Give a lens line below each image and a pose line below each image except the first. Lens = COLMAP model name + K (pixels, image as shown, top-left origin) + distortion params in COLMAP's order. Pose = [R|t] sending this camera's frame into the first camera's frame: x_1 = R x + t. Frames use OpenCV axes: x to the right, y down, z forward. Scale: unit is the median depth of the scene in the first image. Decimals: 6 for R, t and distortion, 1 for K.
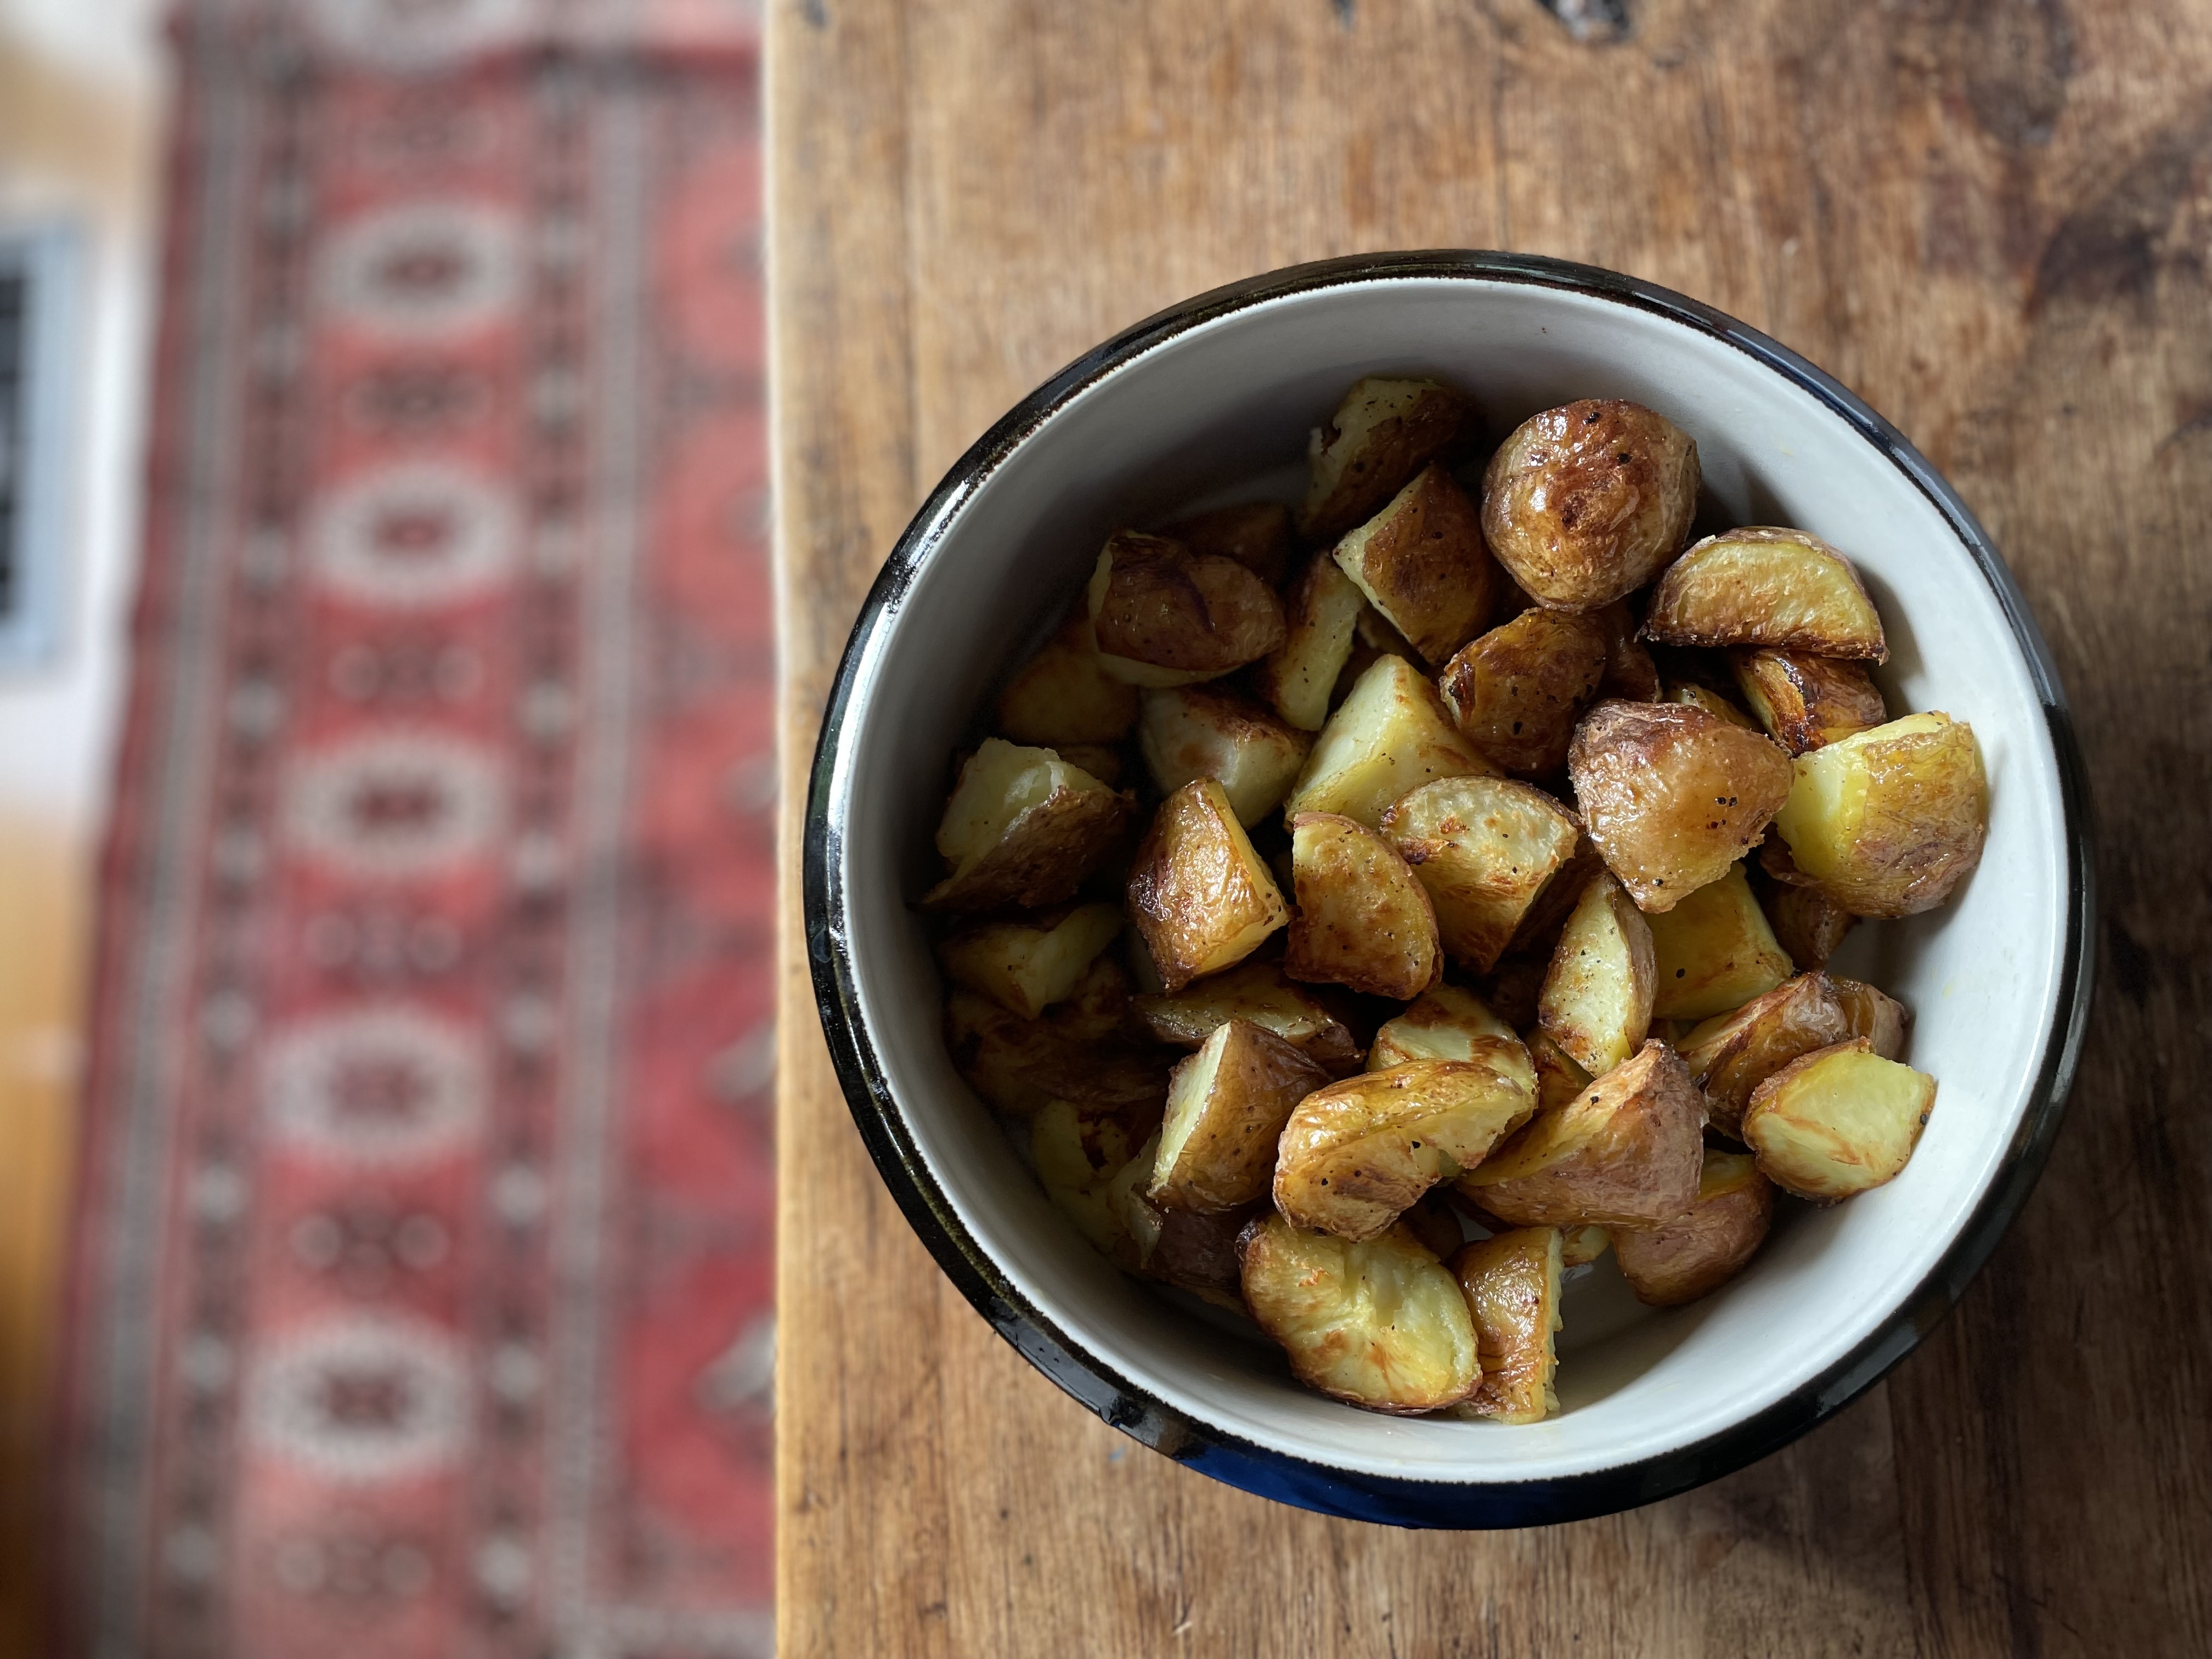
lens RADIAL K [[1570.2, 0, 1099.7], [0, 1570.2, 788.8], [0, 0, 1]] dist [0.056660, -0.079809]
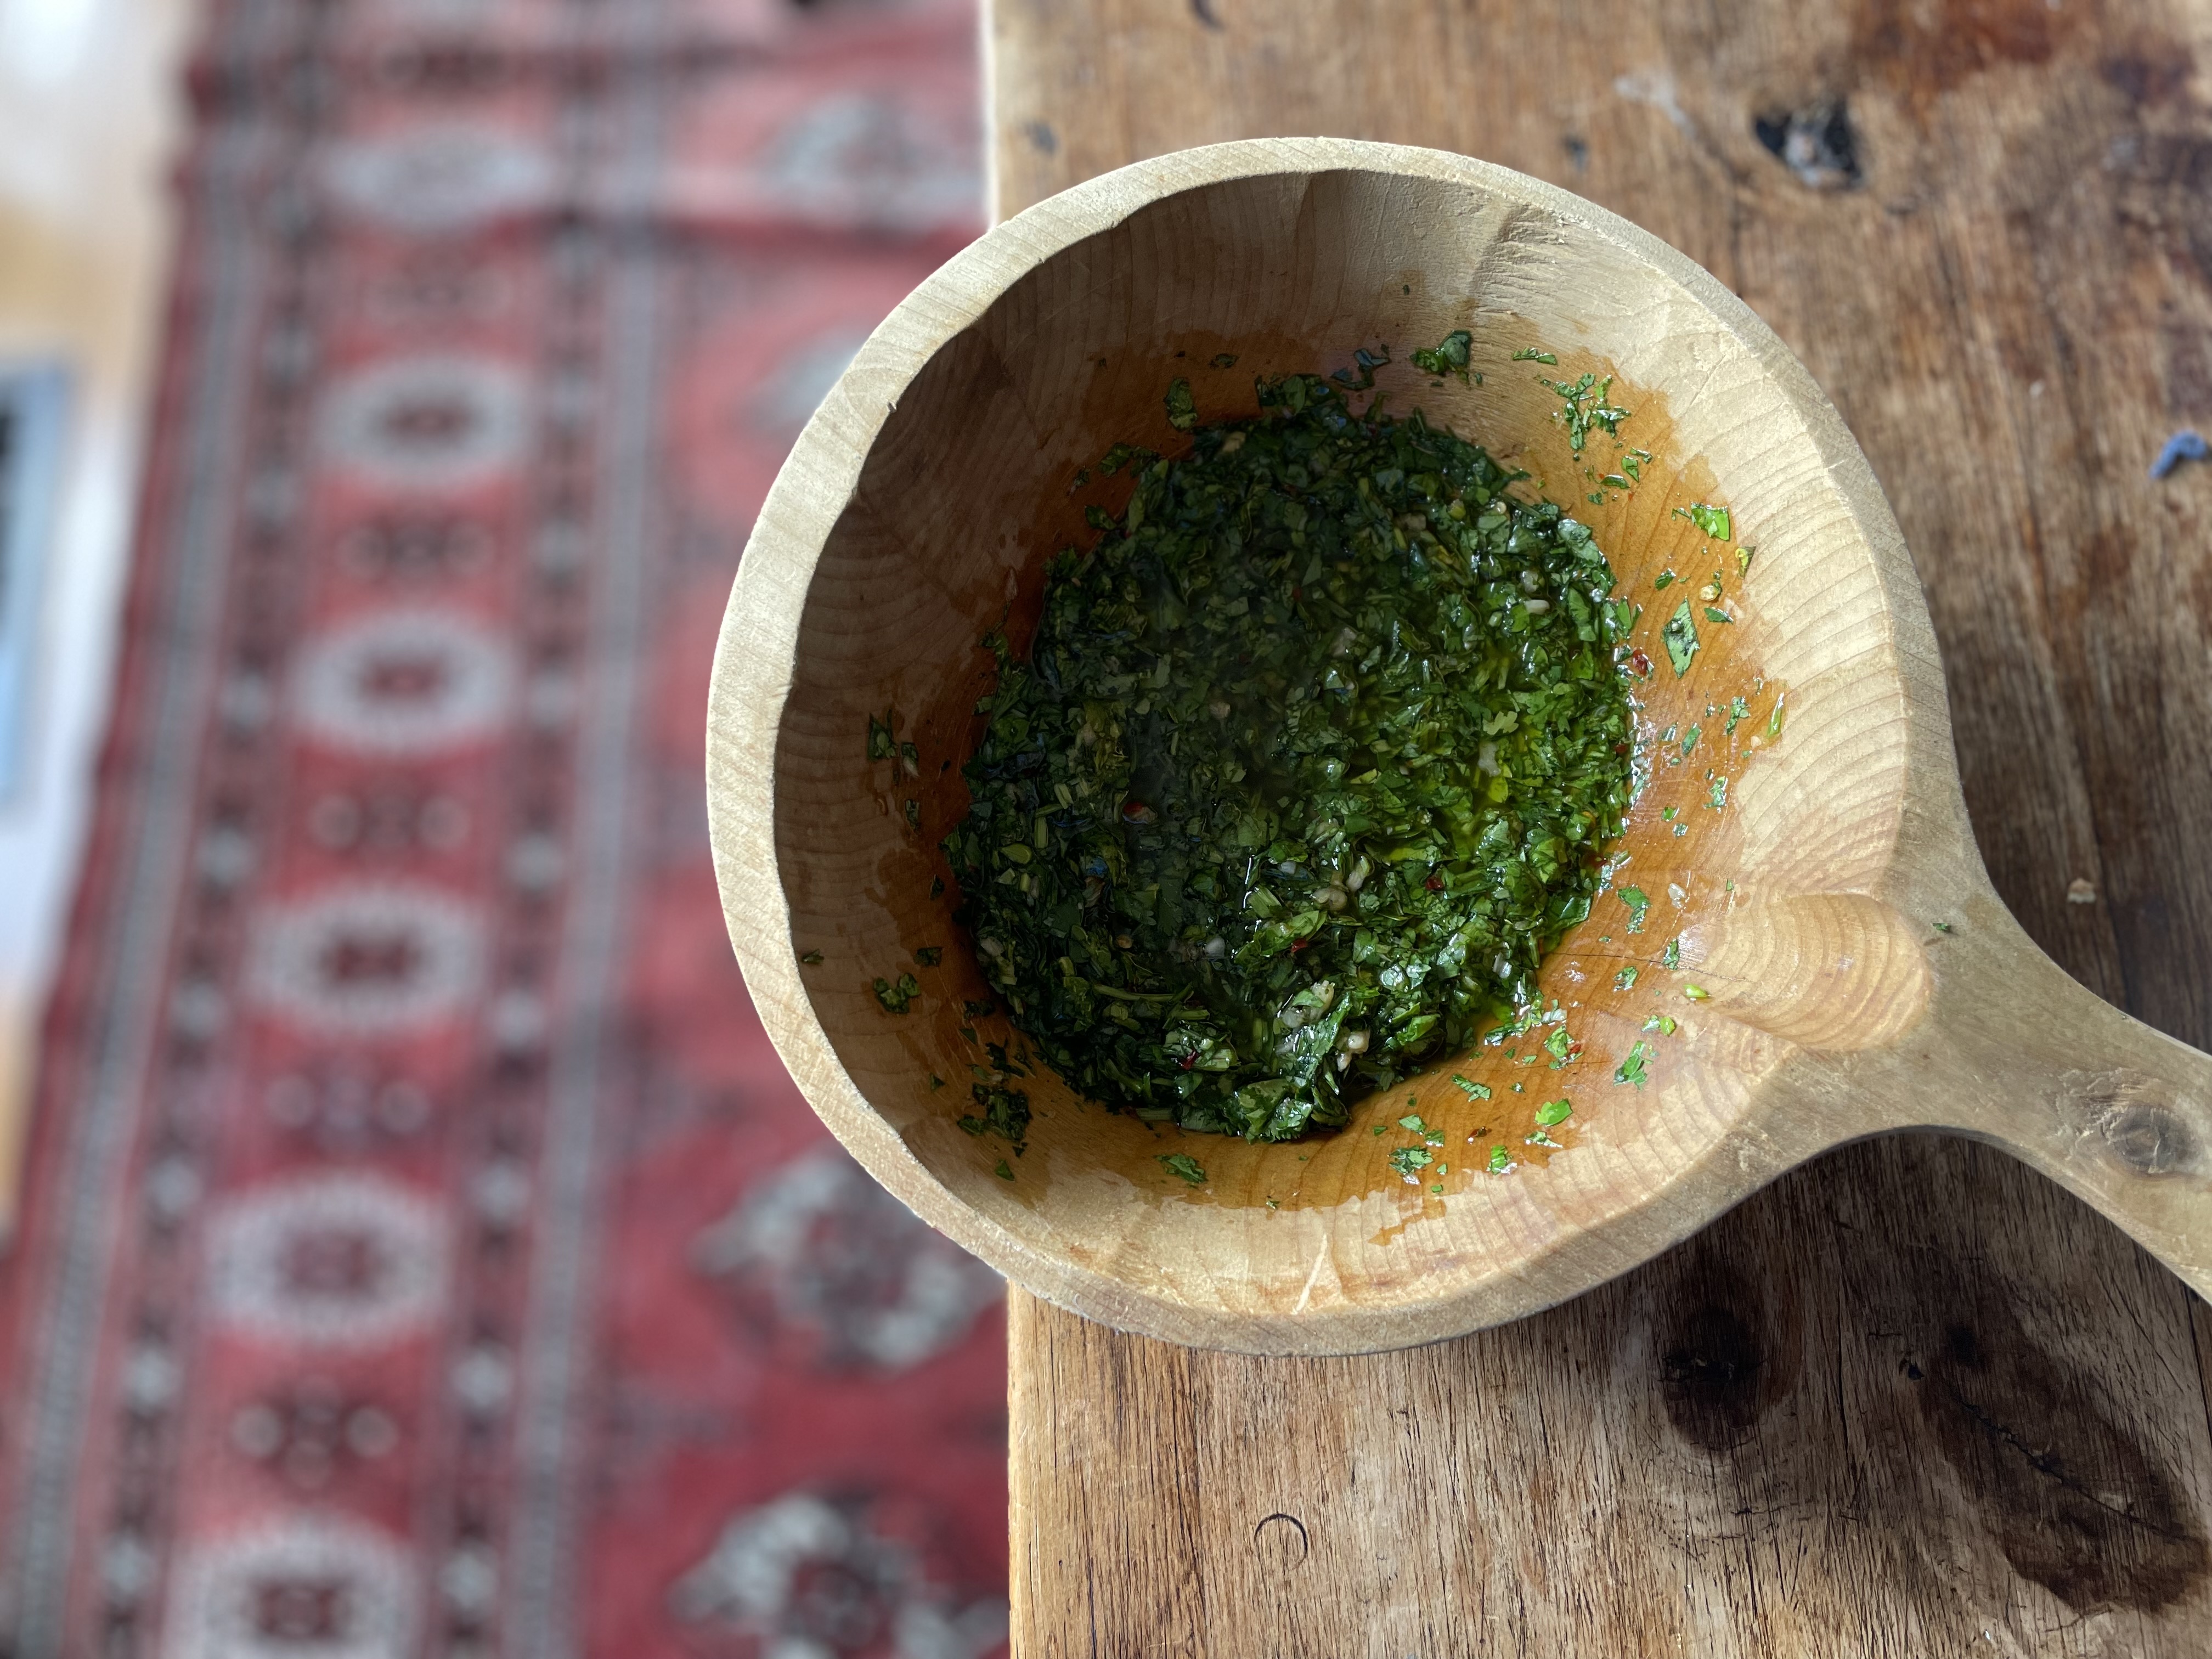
lens RADIAL K [[1570.2, 0, 1099.7], [0, 1570.2, 788.8], [0, 0, 1]] dist [0.056660, -0.079809]
pose [[0.998709, 0.019432, 0.046941, -0.193269], [-0.014147, 0.993787, -0.110399, 0.027835], [-0.048794, 0.109592, 0.992778, 0.060740]]
